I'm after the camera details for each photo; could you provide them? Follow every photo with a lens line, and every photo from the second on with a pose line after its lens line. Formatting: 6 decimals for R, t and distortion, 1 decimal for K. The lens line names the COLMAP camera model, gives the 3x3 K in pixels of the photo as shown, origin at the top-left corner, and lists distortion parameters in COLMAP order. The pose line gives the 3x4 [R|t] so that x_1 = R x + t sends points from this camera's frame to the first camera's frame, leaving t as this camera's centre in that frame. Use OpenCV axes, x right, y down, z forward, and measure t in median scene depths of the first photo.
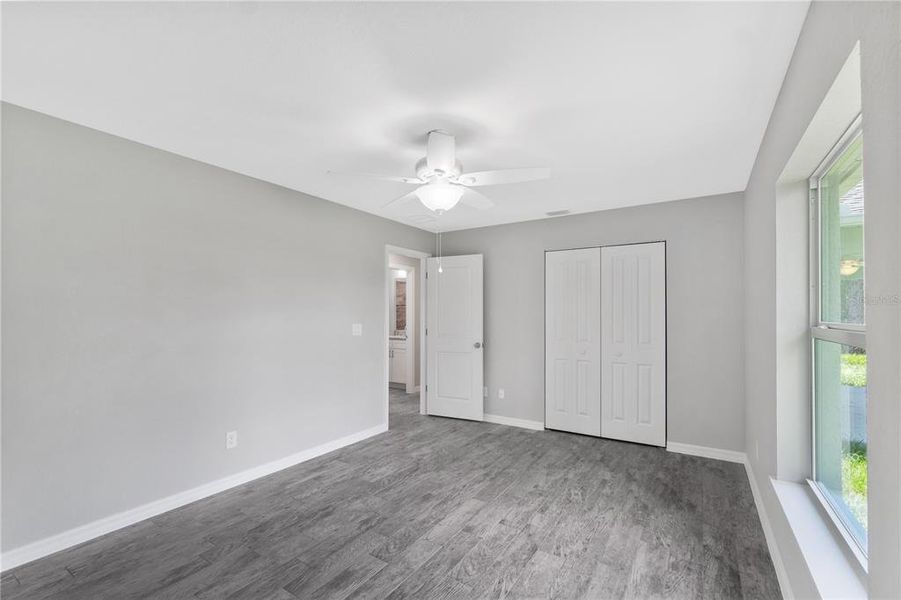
lens RADIAL K [[391.2, 0, 451.1], [0, 391.2, 302.8], [0, 0, 1]] dist [-0.001973, 0.000534]
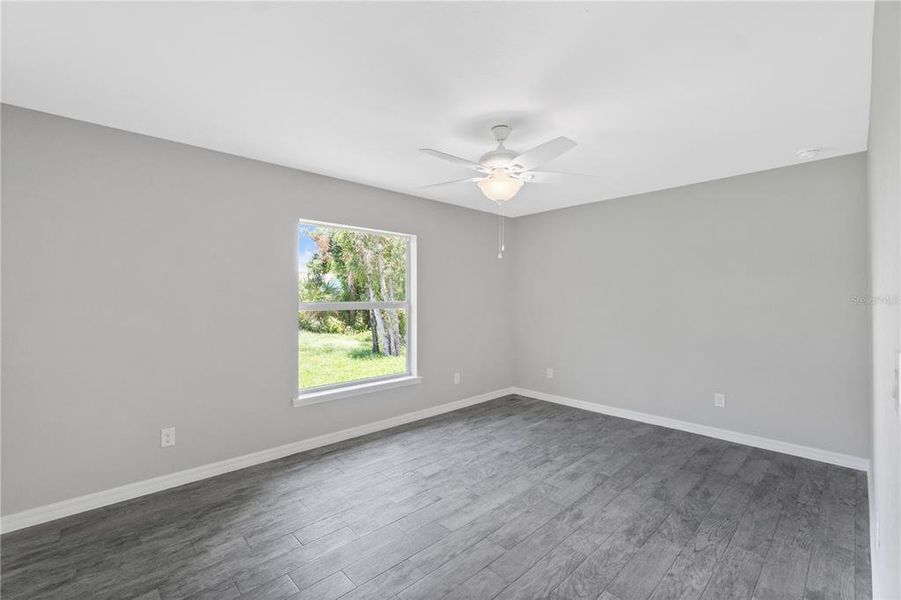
lens RADIAL K [[391.2, 0, 453.3], [0, 391.2, 300.8], [0, 0, 1]] dist [-0.001973, 0.000534]
pose [[-0.971759, -0.001500, 0.235970, -0.150596], [-0.006614, 0.999760, -0.020884, 0.063113], [-0.235882, -0.021855, -0.971536, 2.016855]]
